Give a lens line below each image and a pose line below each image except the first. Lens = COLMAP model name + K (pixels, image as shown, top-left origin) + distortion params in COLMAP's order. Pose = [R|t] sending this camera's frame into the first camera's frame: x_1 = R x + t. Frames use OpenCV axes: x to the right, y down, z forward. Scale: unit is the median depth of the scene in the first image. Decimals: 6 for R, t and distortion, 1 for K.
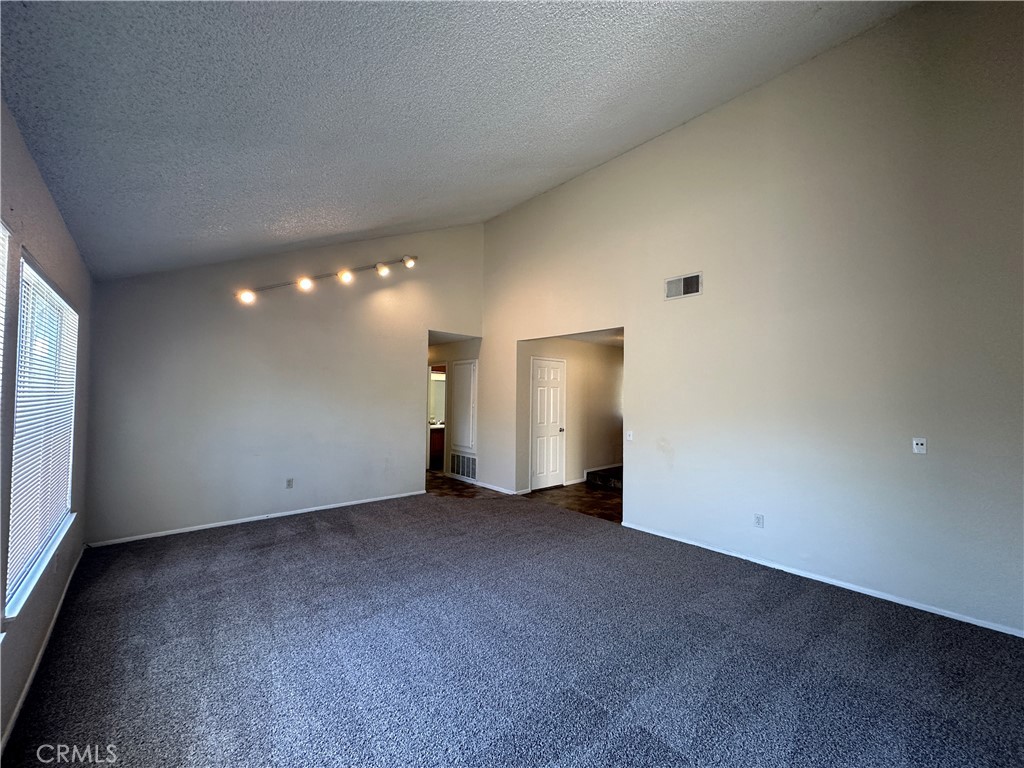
lens RADIAL K [[408.1, 0, 510.9], [0, 408.1, 384.6], [0, 0, 1]] dist [-0.003274, 0.001065]
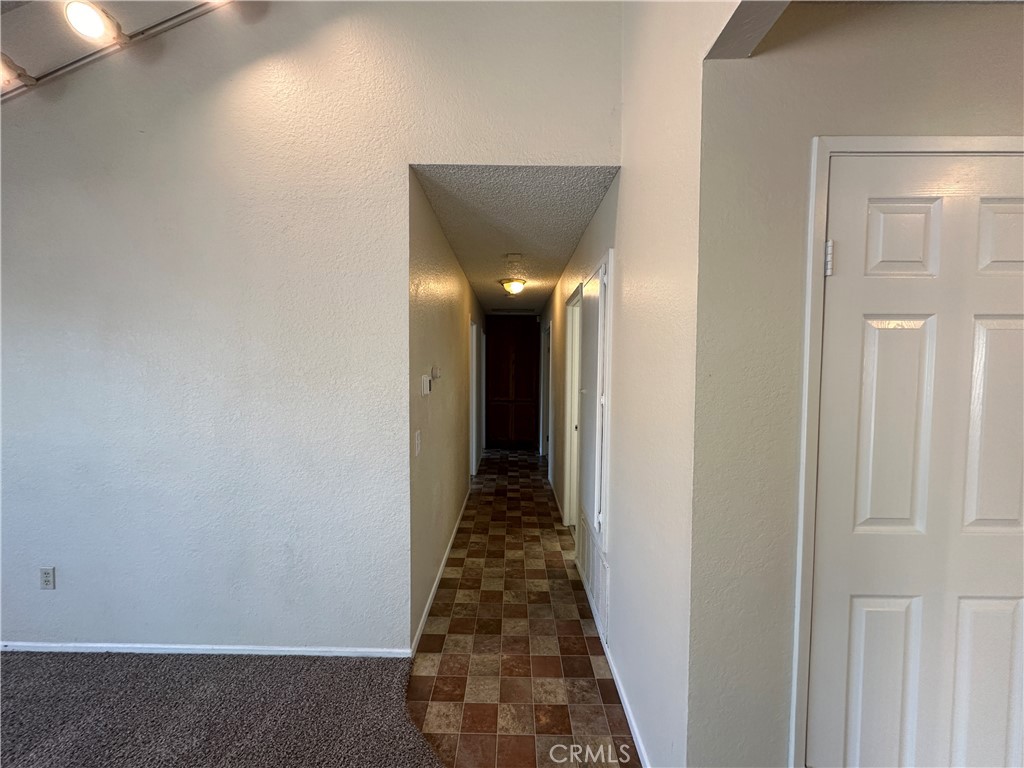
lens RADIAL K [[408.1, 0, 510.9], [0, 408.1, 384.6], [0, 0, 1]] dist [-0.003274, 0.001065]
pose [[0.744531, 0.025459, -0.667102, 0.072425], [0.020795, 0.997903, 0.061292, 0.019837], [0.667264, -0.059506, 0.742441, 0.798946]]
